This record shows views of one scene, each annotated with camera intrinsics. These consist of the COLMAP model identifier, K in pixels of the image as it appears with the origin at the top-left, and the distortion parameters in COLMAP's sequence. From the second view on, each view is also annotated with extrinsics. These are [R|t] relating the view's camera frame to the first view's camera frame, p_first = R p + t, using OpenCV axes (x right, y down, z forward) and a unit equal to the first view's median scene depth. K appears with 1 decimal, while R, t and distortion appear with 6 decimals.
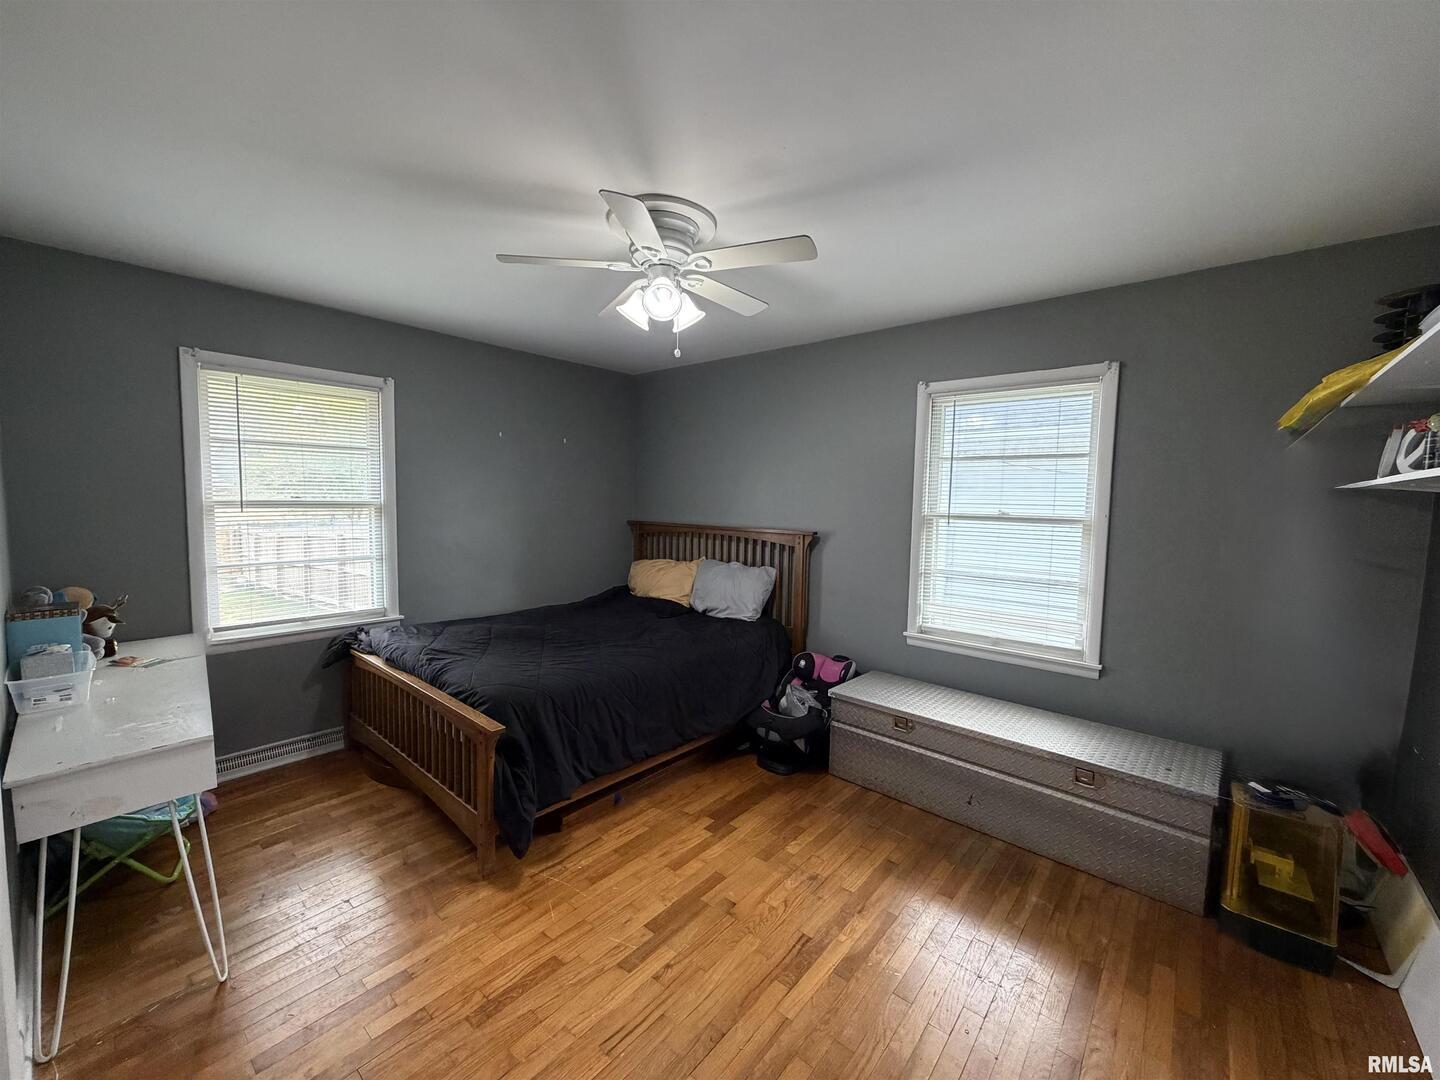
lens RADIAL K [[574.3, 0, 719.1], [0, 574.3, 540.7], [0, 0, 1]] dist [-0.000824, 0.000013]
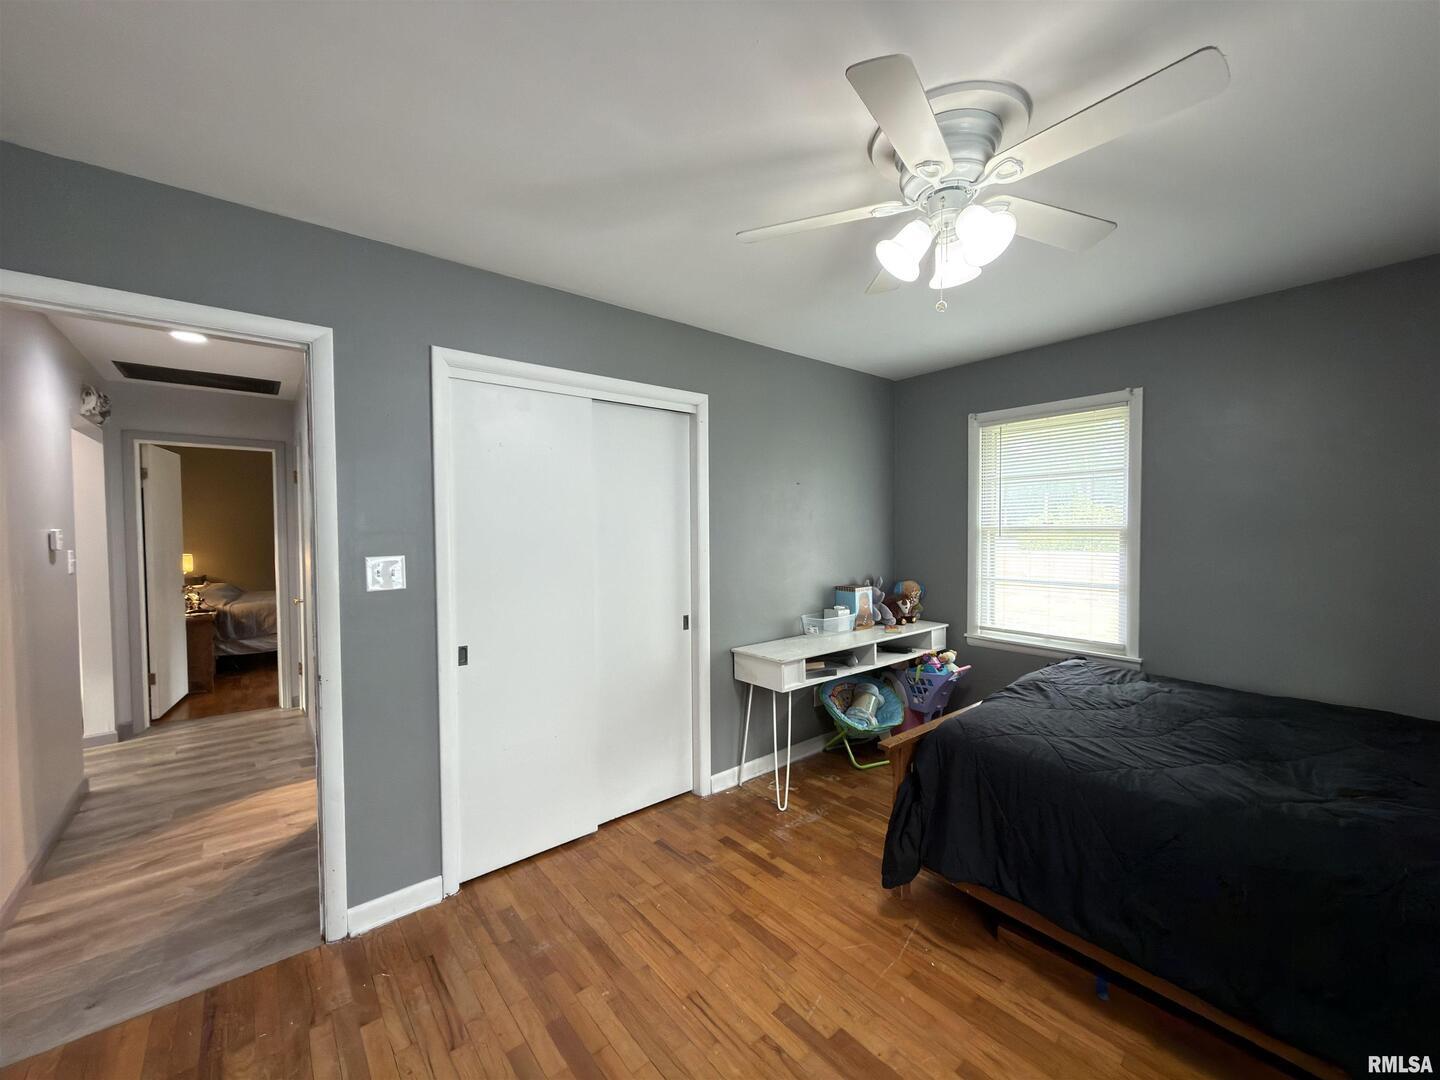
lens RADIAL K [[574.3, 0, 720.3], [0, 574.3, 542.9], [0, 0, 1]] dist [-0.000824, 0.000013]
pose [[-0.178437, 0.010468, -0.983896, 0.615573], [-0.064698, 0.997655, 0.022348, -0.031398], [0.981822, 0.067644, -0.177342, 0.806782]]
